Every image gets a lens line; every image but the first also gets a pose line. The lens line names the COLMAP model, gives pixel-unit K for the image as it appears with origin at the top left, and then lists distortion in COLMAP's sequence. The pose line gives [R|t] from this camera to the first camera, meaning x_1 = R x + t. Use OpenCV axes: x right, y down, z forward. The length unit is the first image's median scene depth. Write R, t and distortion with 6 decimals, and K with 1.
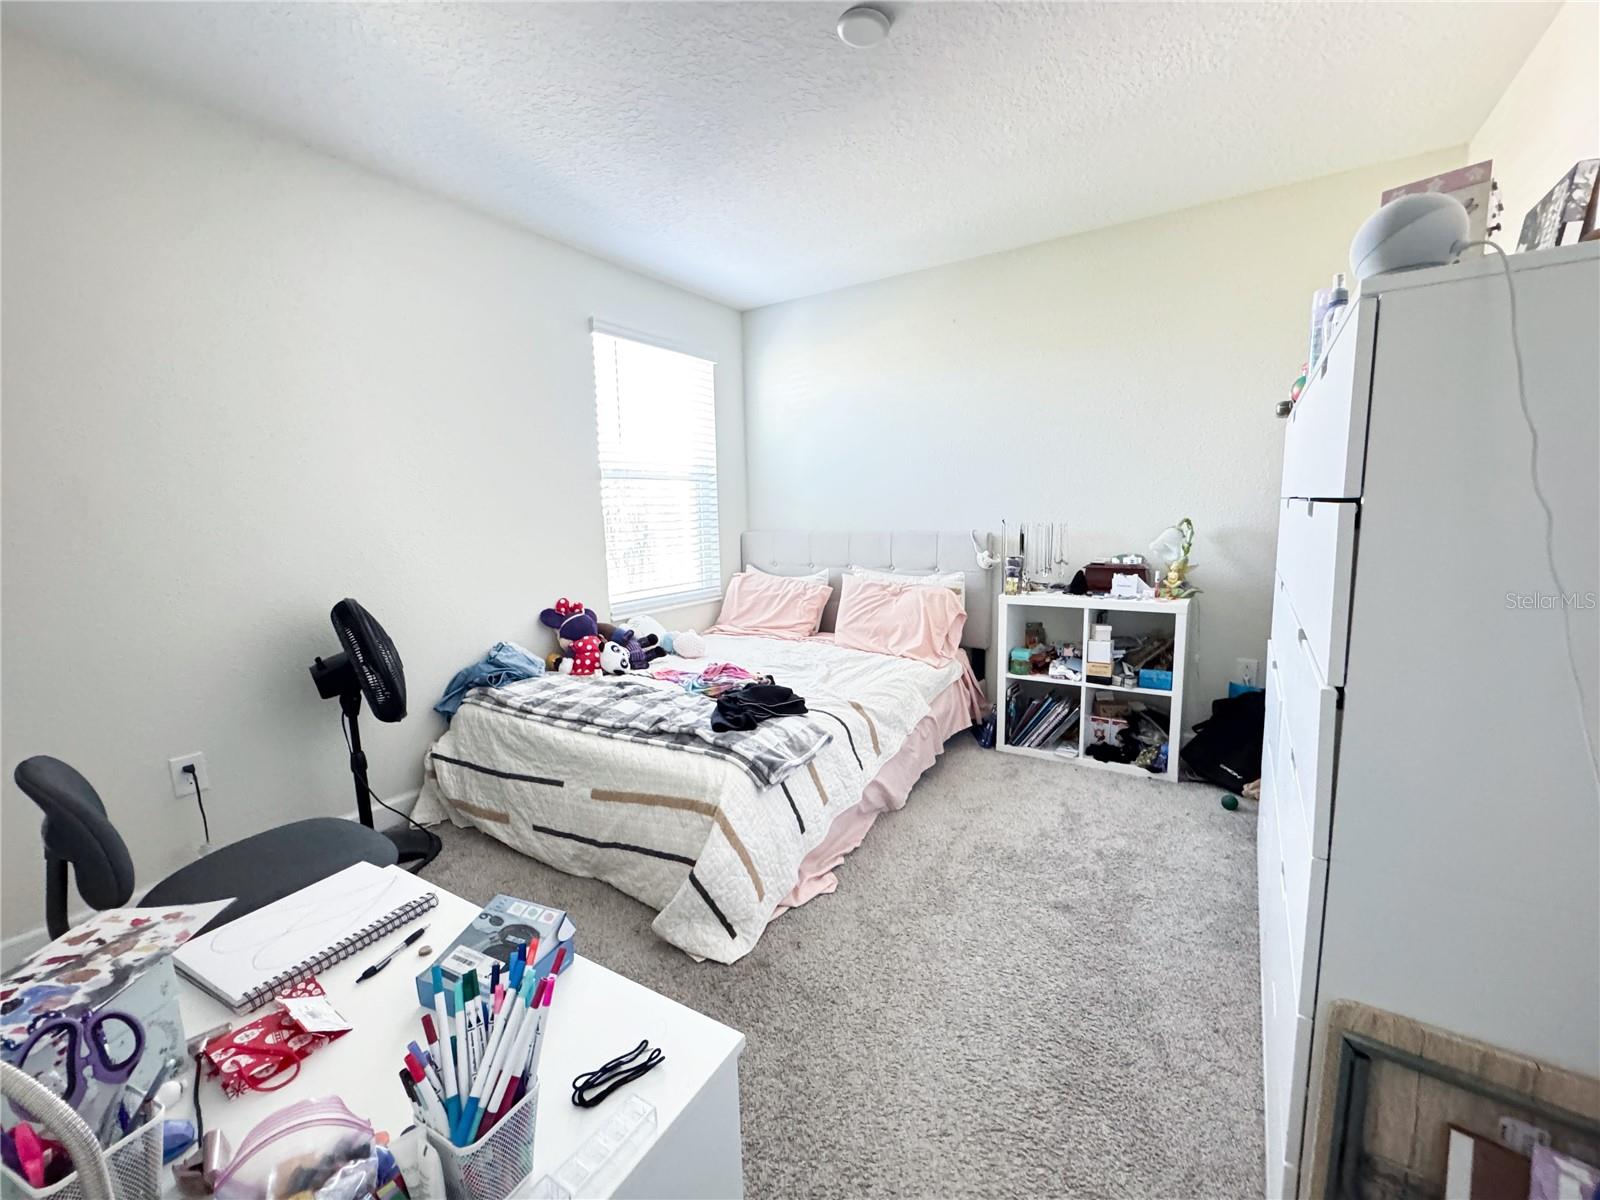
lens RADIAL K [[640.2, 0, 802.2], [0, 640.2, 594.2], [0, 0, 1]] dist [0.000086, 0.000059]
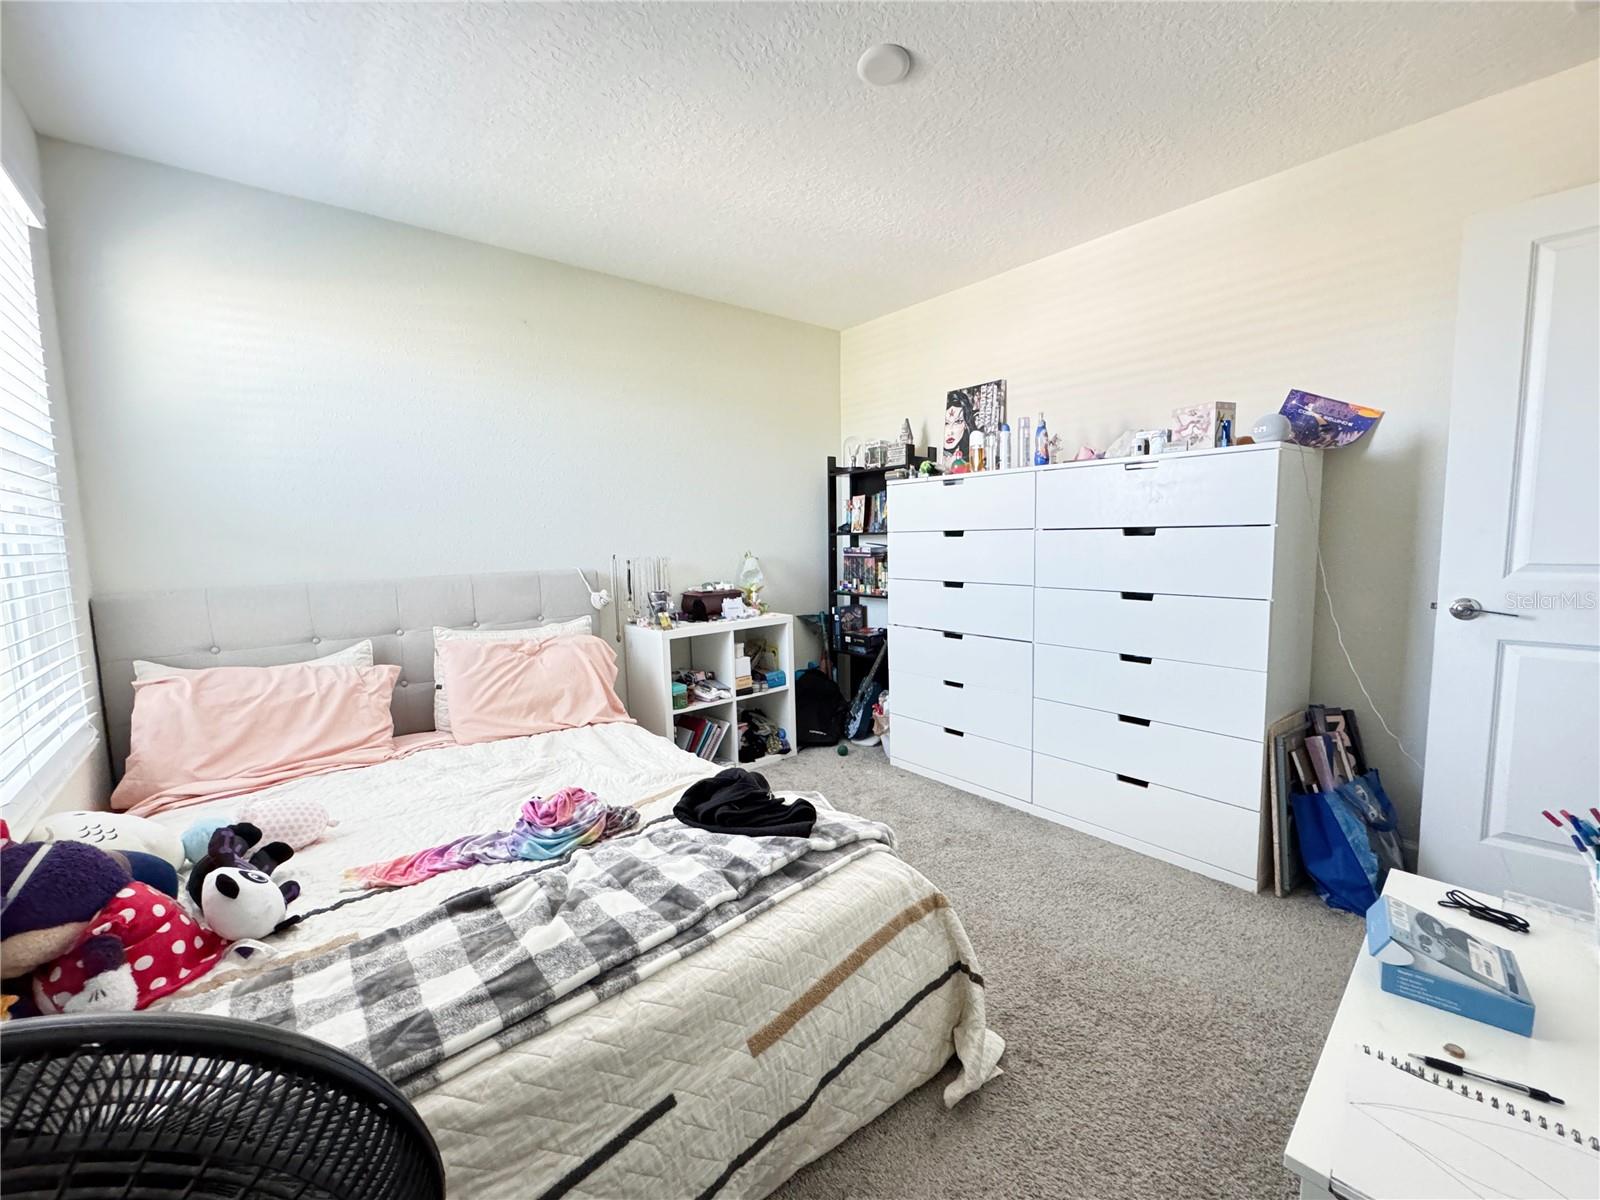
lens RADIAL K [[640.2, 0, 801.9], [0, 640.2, 596.5], [0, 0, 1]] dist [0.000086, 0.000059]
pose [[0.305546, -0.076180, 0.949125, -0.574036], [0.140488, 0.989492, 0.034194, -0.058054], [-0.941756, 0.122893, 0.313037, 0.531978]]
